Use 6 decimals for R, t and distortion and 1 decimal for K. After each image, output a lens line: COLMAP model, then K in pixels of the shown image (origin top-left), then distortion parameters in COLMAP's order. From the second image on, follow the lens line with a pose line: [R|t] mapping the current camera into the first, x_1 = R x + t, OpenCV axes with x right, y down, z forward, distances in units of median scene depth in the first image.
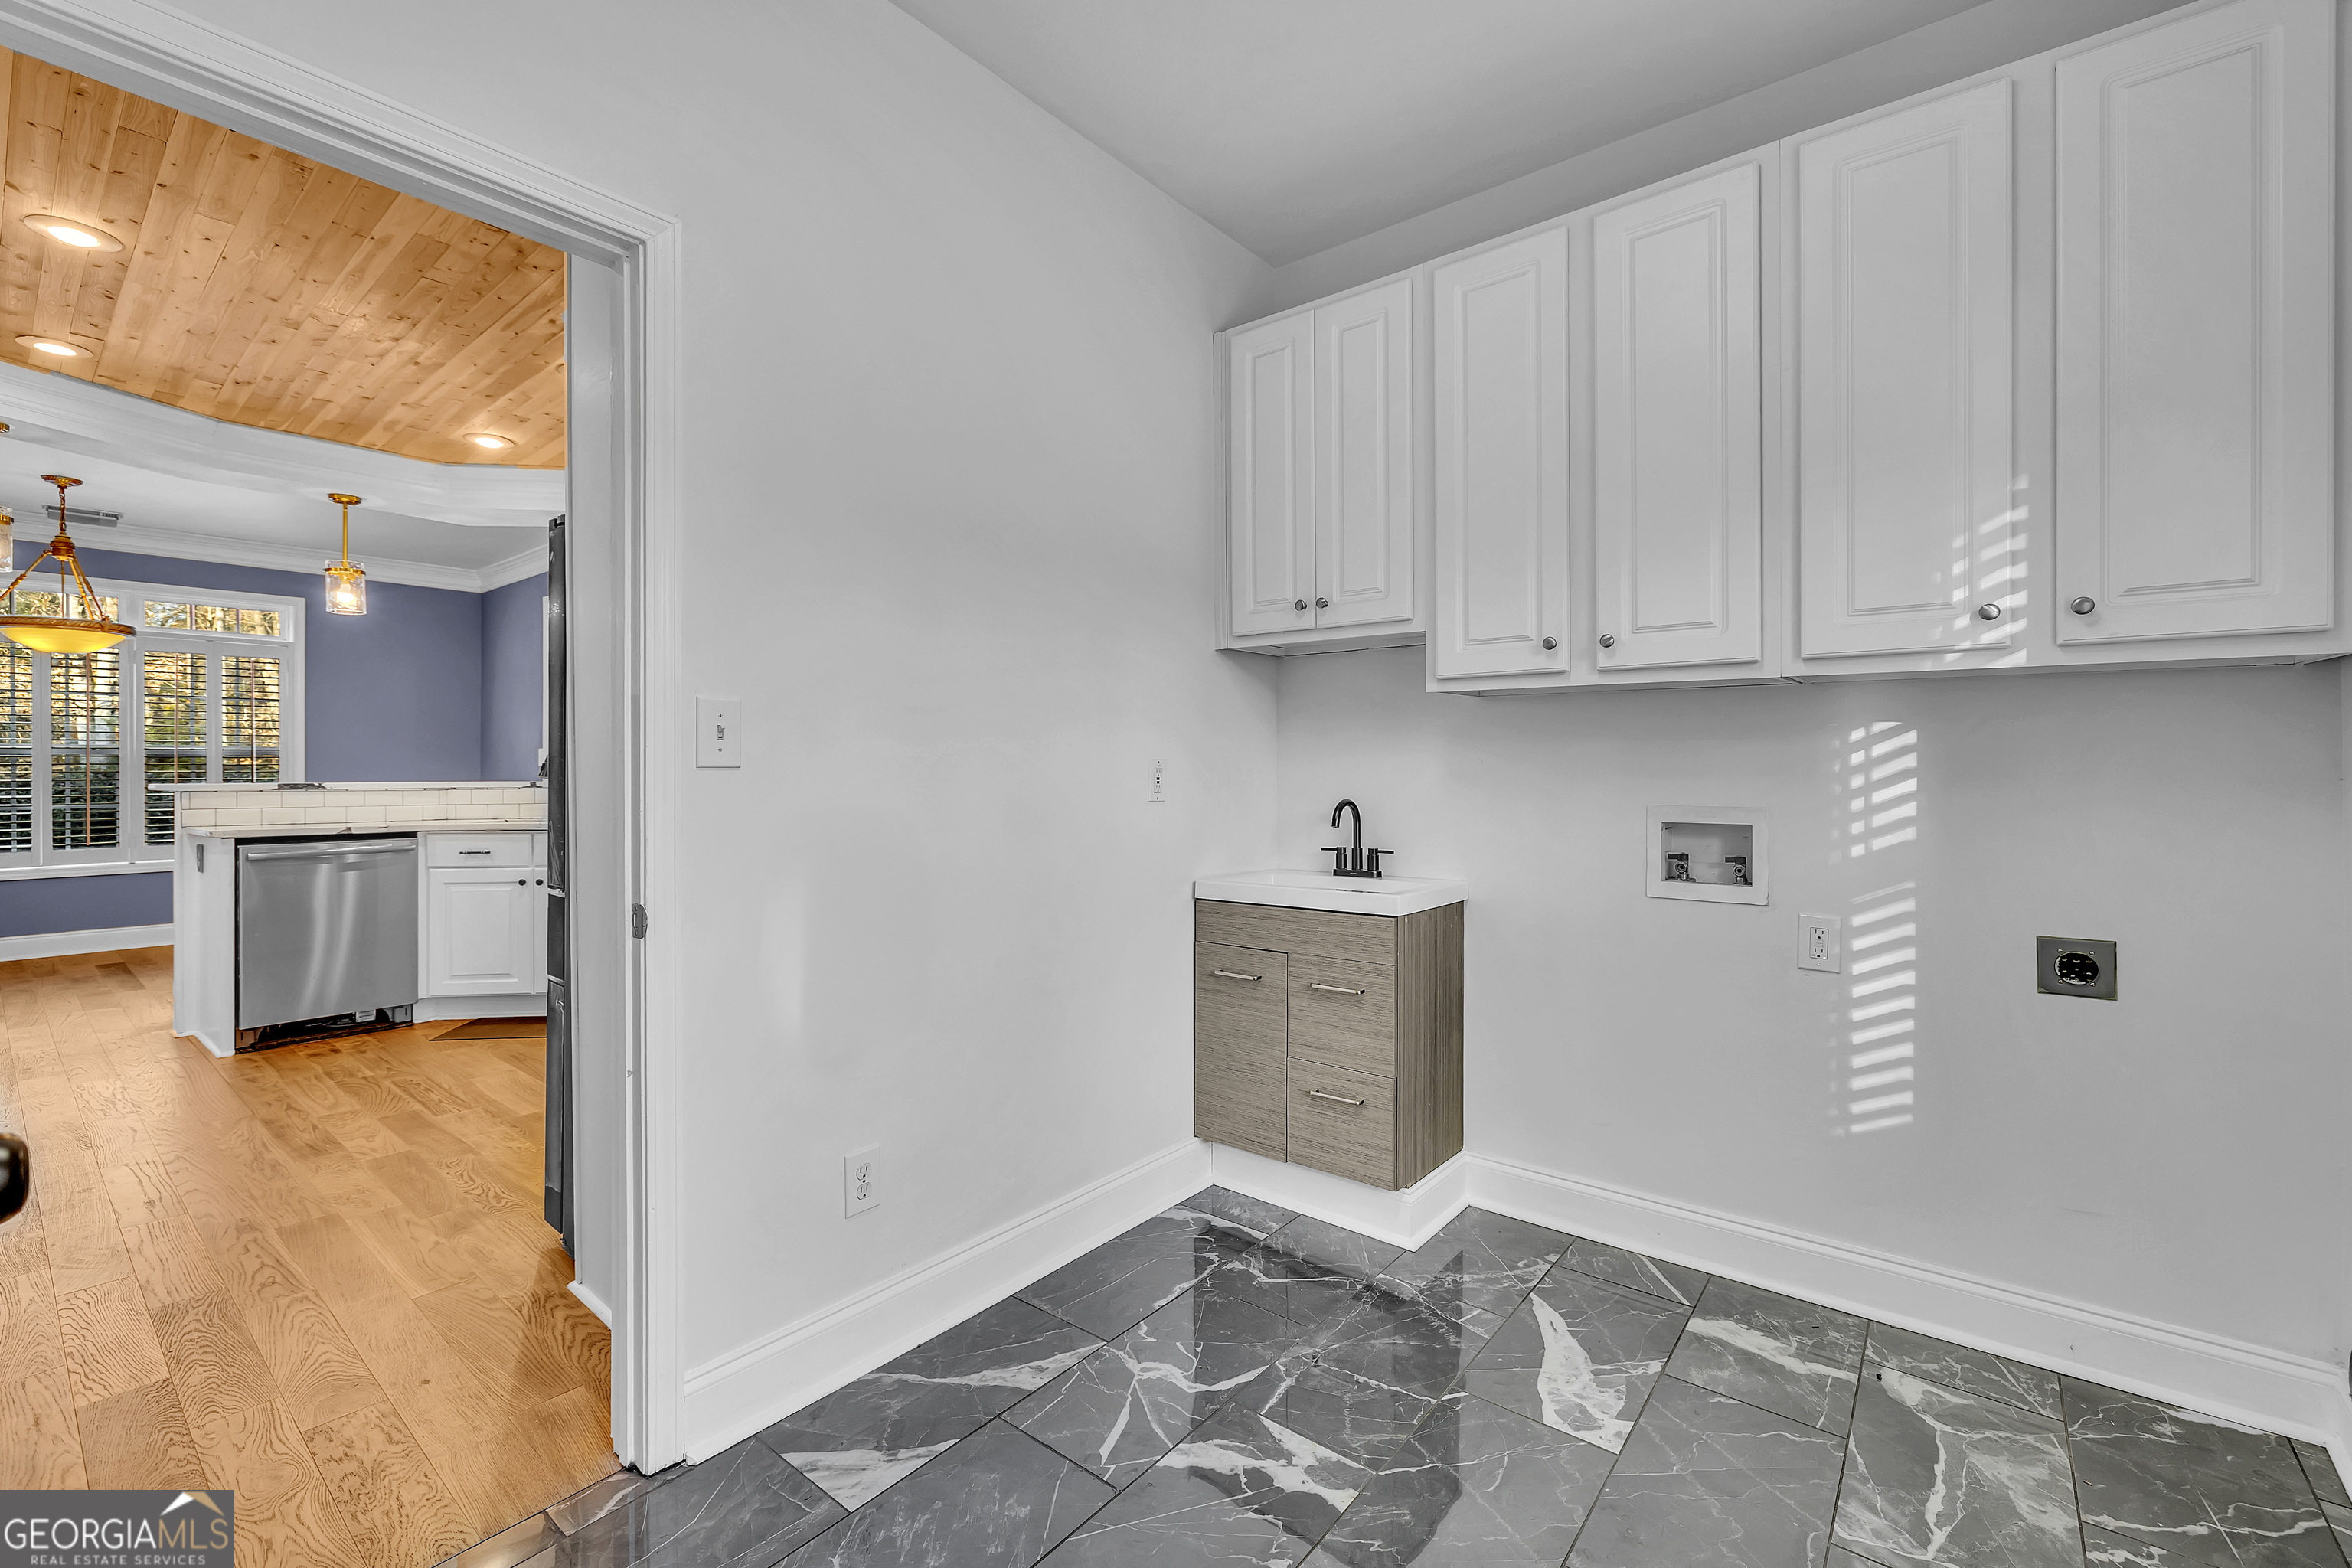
lens RADIAL K [[992.7, 0, 1167.0], [0, 992.7, 768.6], [0, 0, 1]] dist [-0.001050, -0.000321]
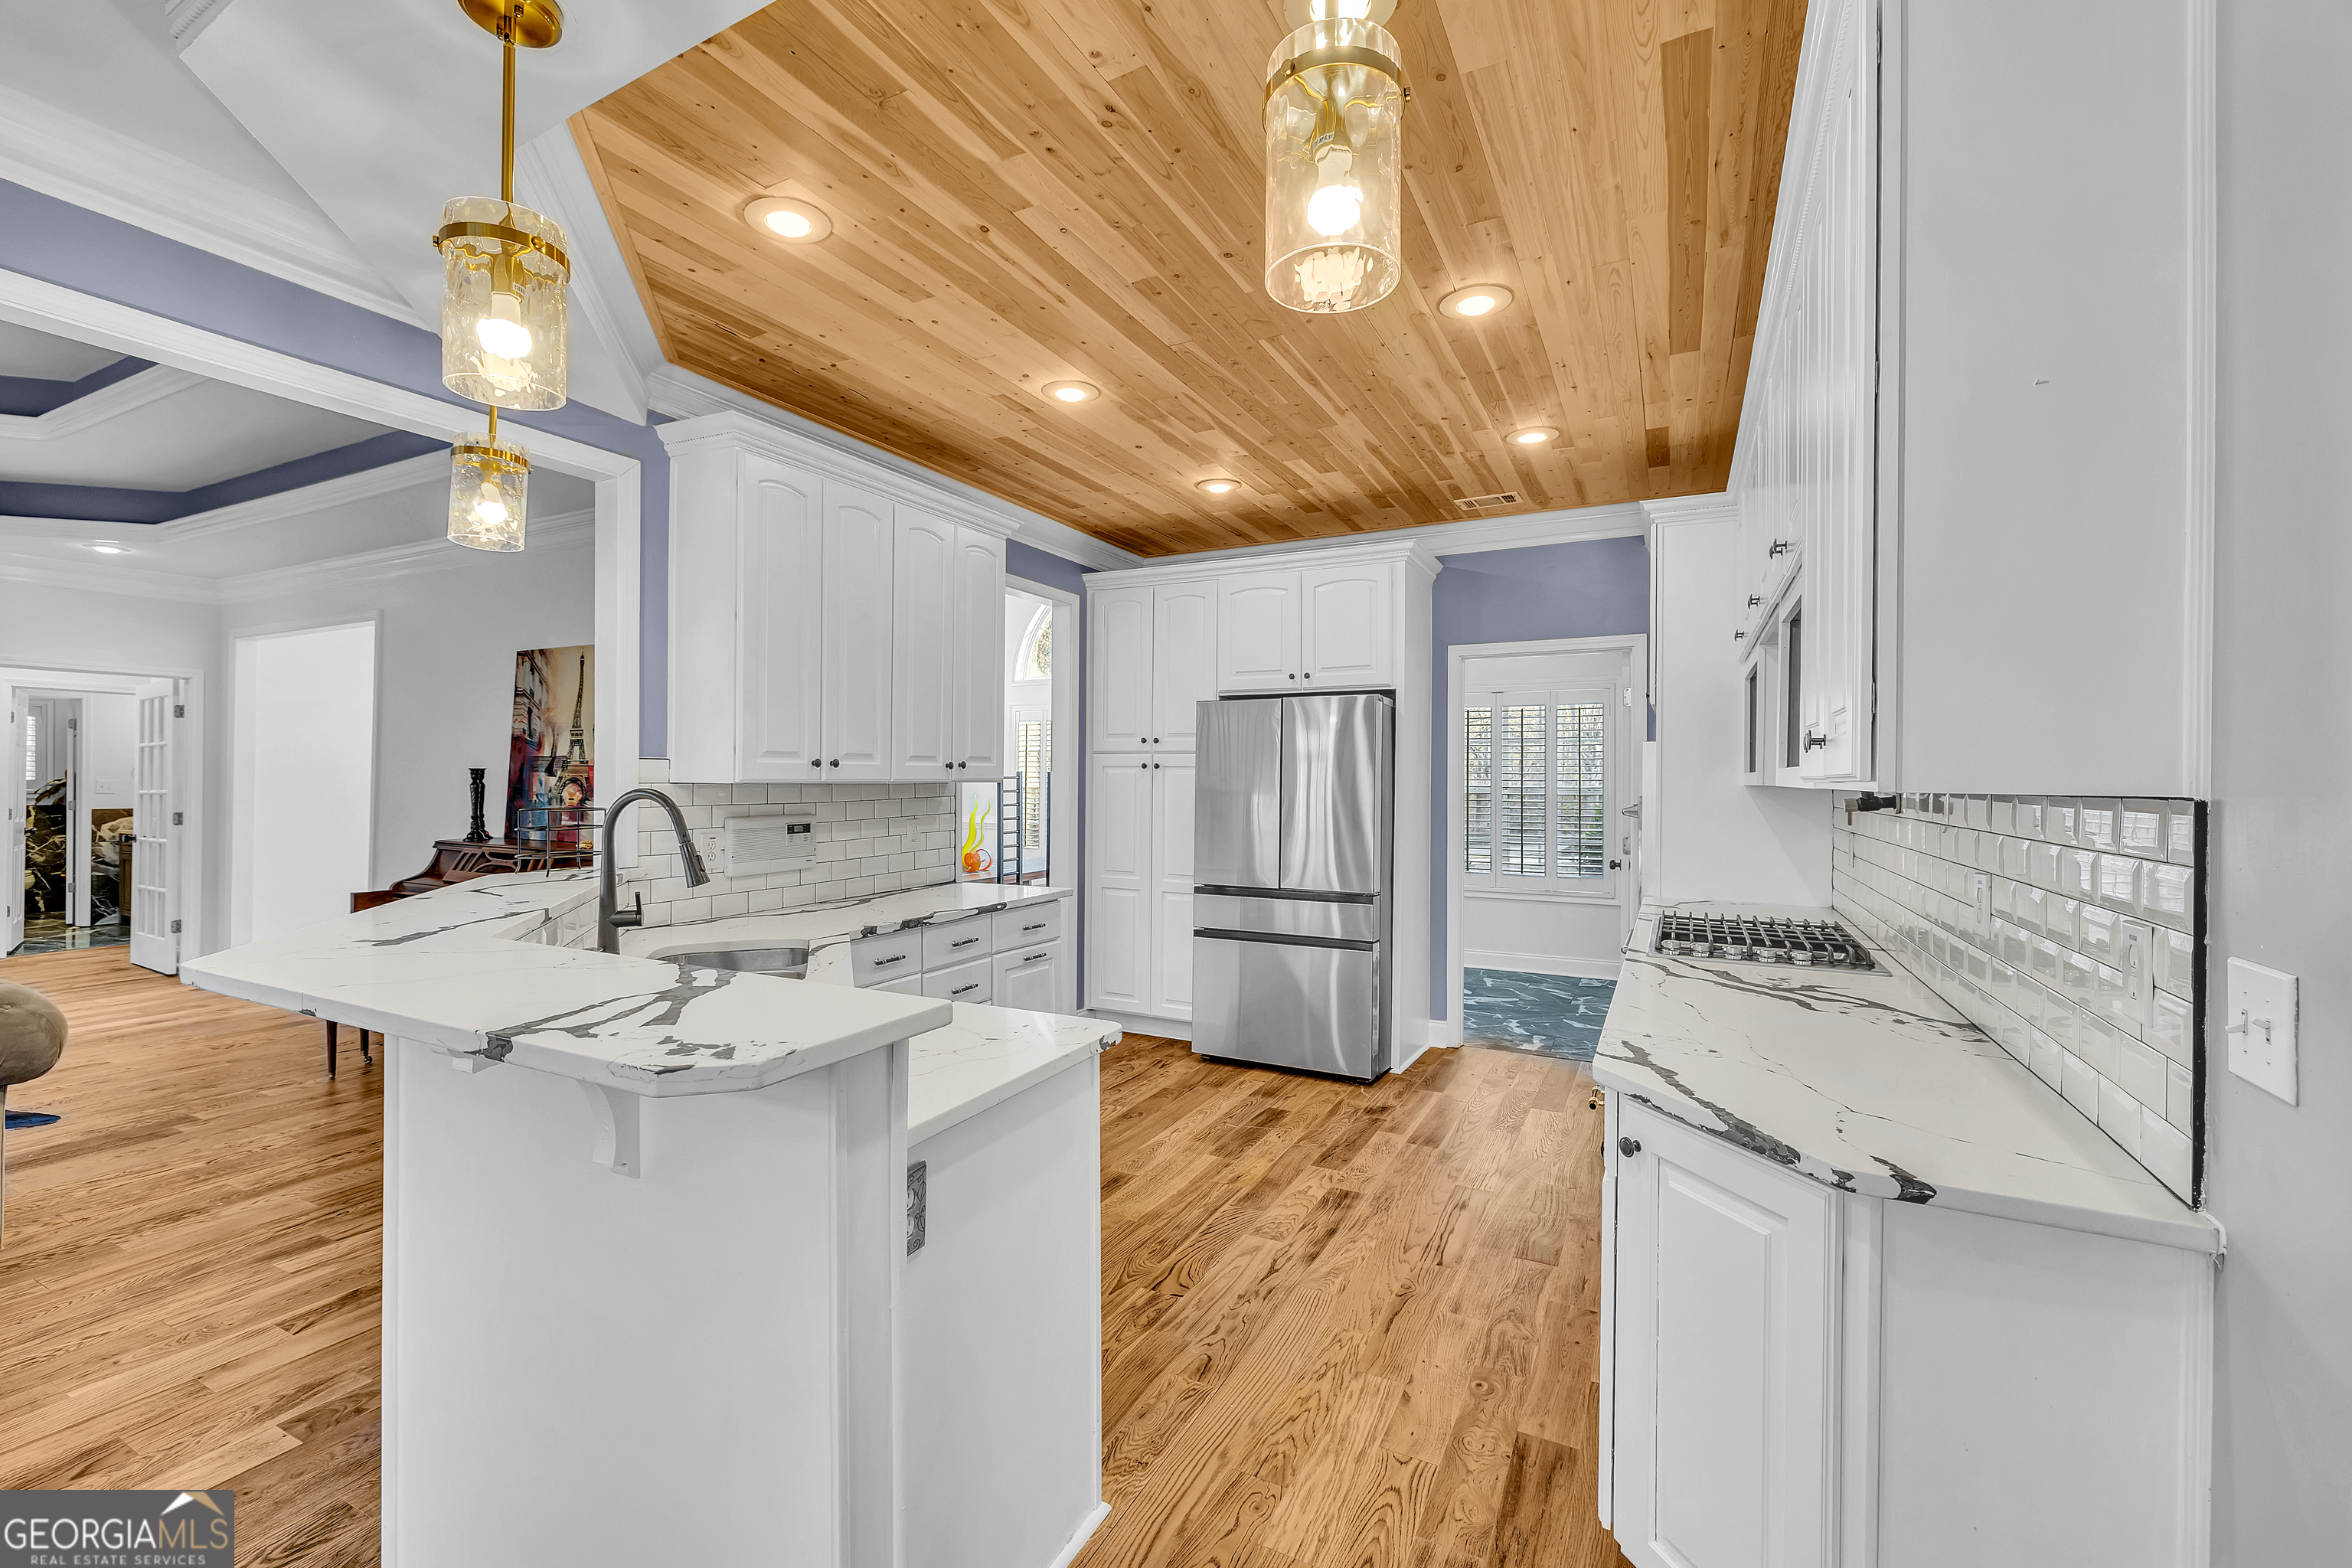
lens RADIAL K [[984.5, 0, 1164.9], [0, 984.5, 773.5], [0, 0, 1]] dist [-0.001137, 0.000040]
pose [[-0.206175, 0.004518, 0.978505, -1.274843], [-0.004725, 0.999973, -0.005613, -0.049906], [-0.978504, -0.005781, -0.206148, 0.961877]]
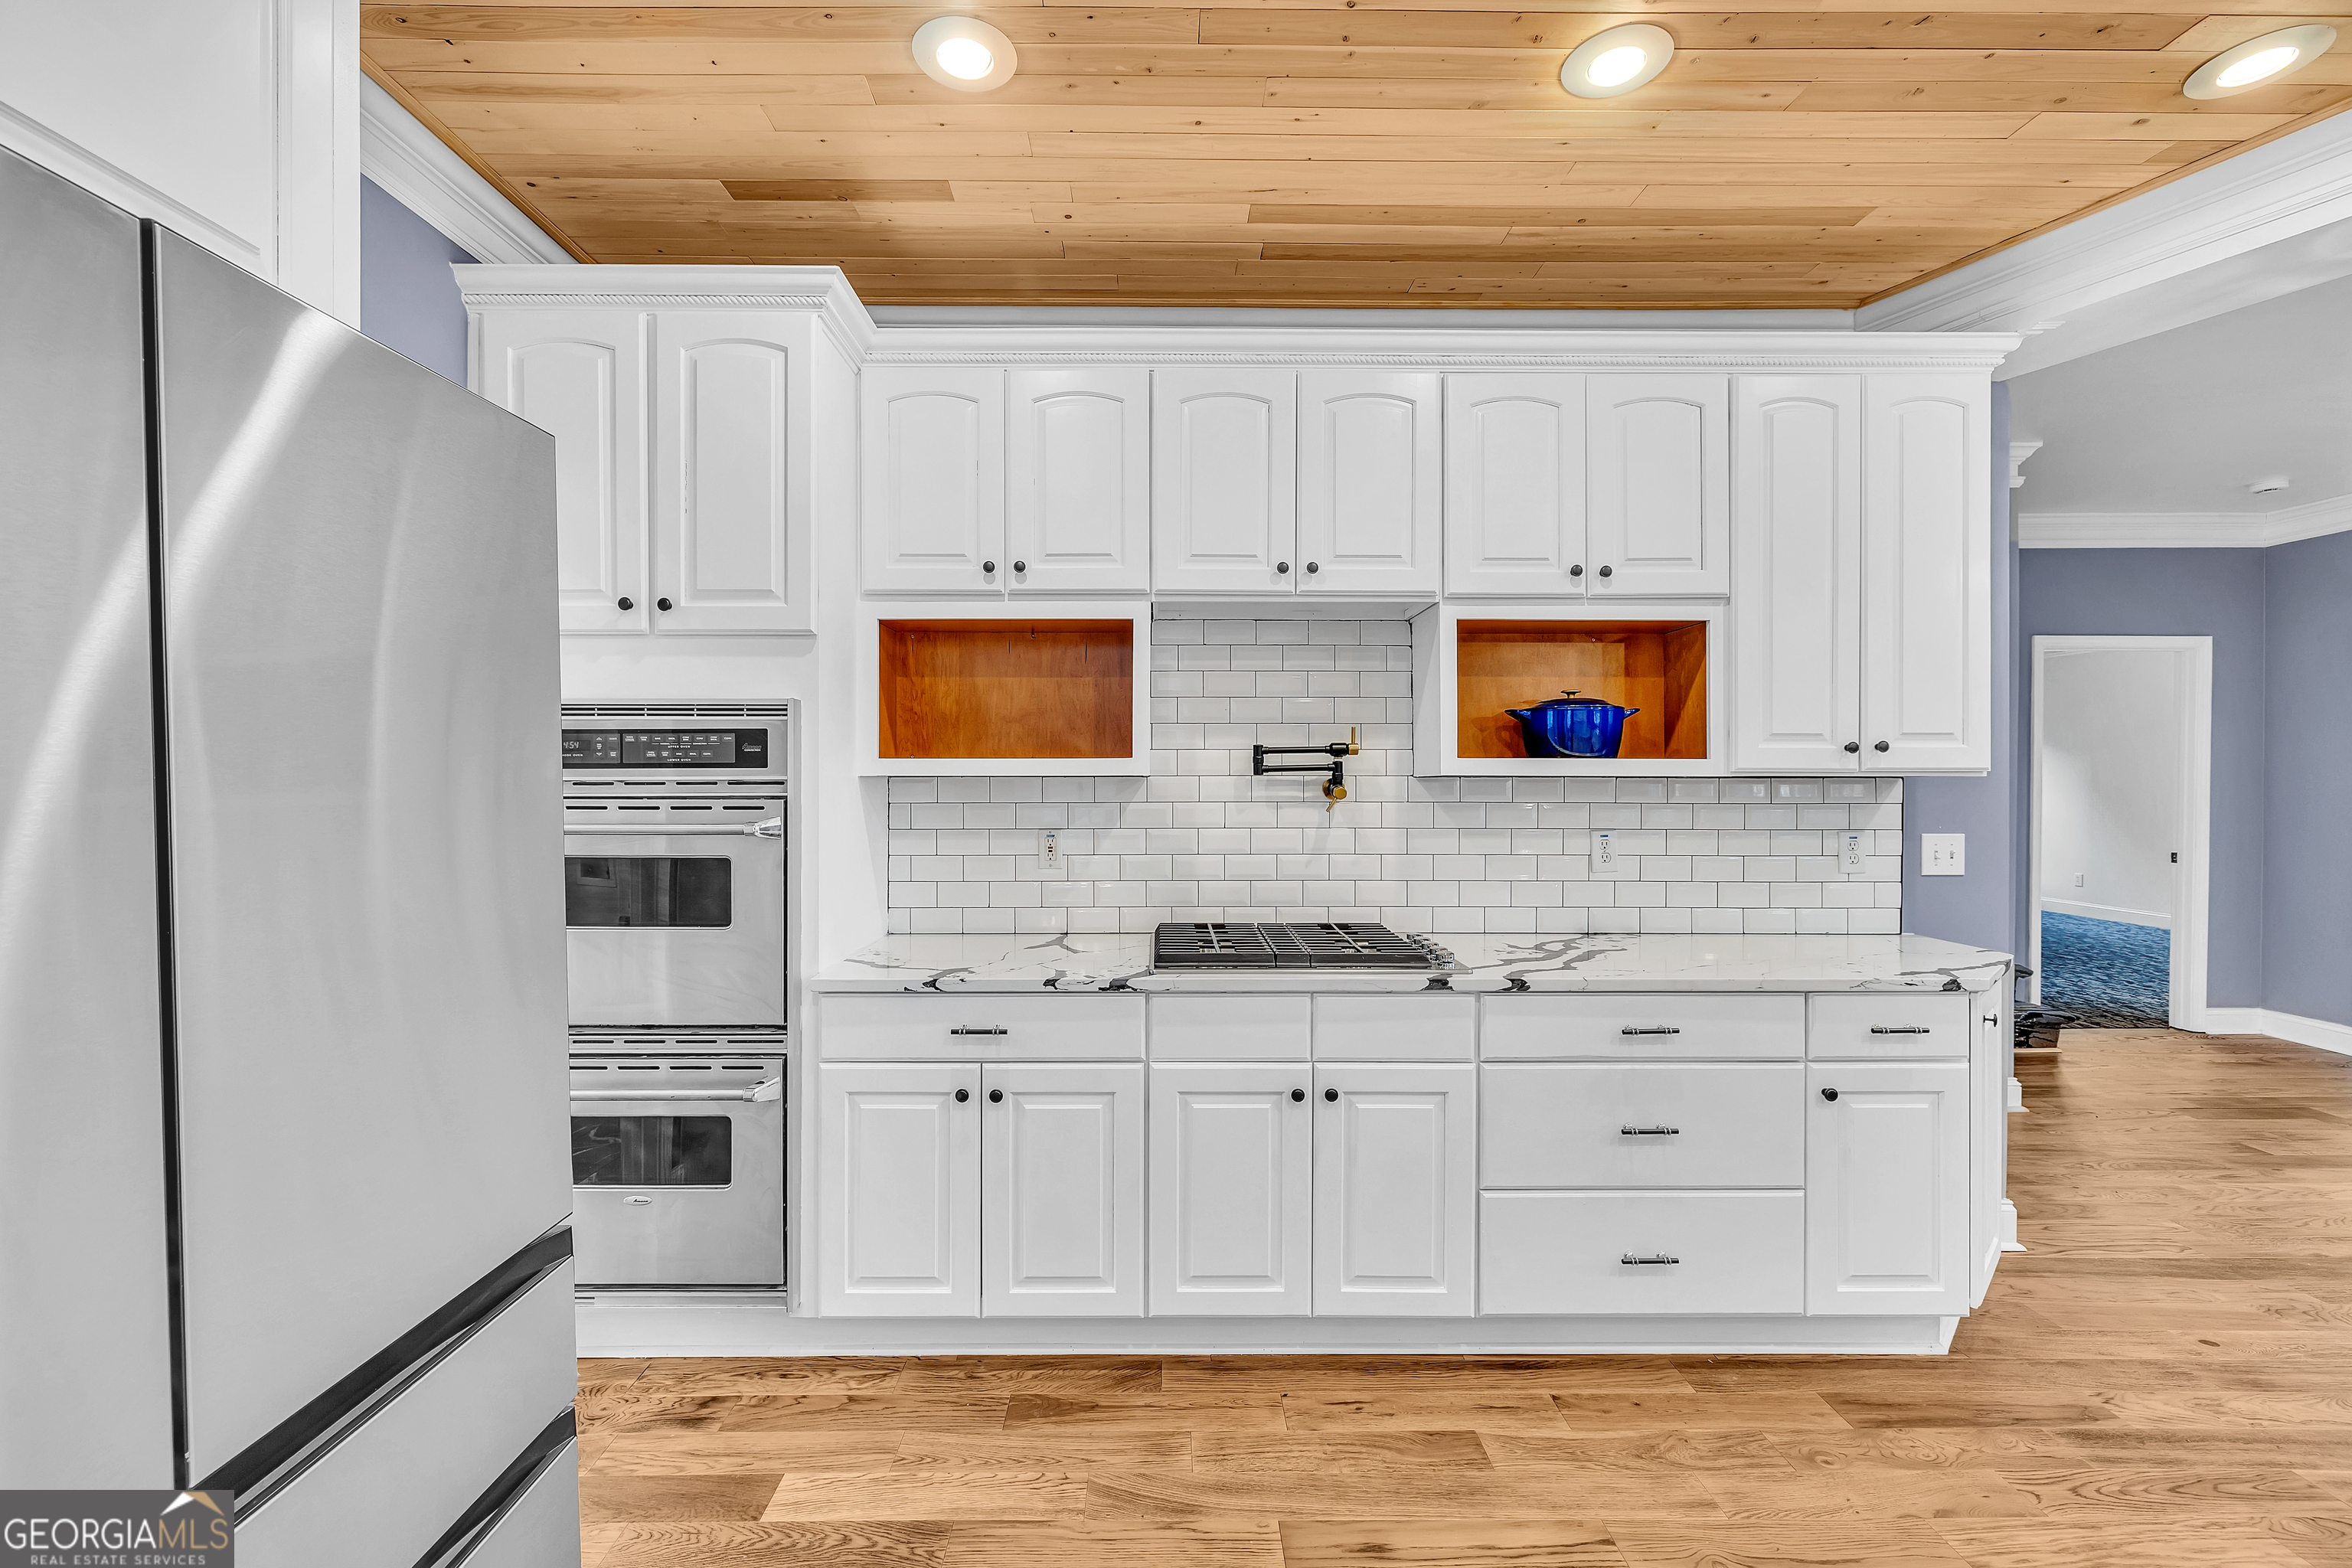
lens RADIAL K [[988.0, 0, 1162.9], [0, 988.0, 772.7], [0, 0, 1]] dist [-0.001817, -0.000168]
pose [[-0.769760, 0.000607, -0.638333, -0.296355], [-0.001433, 0.999995, 0.002679, -0.049830], [0.638331, 0.002977, -0.769756, 0.847286]]
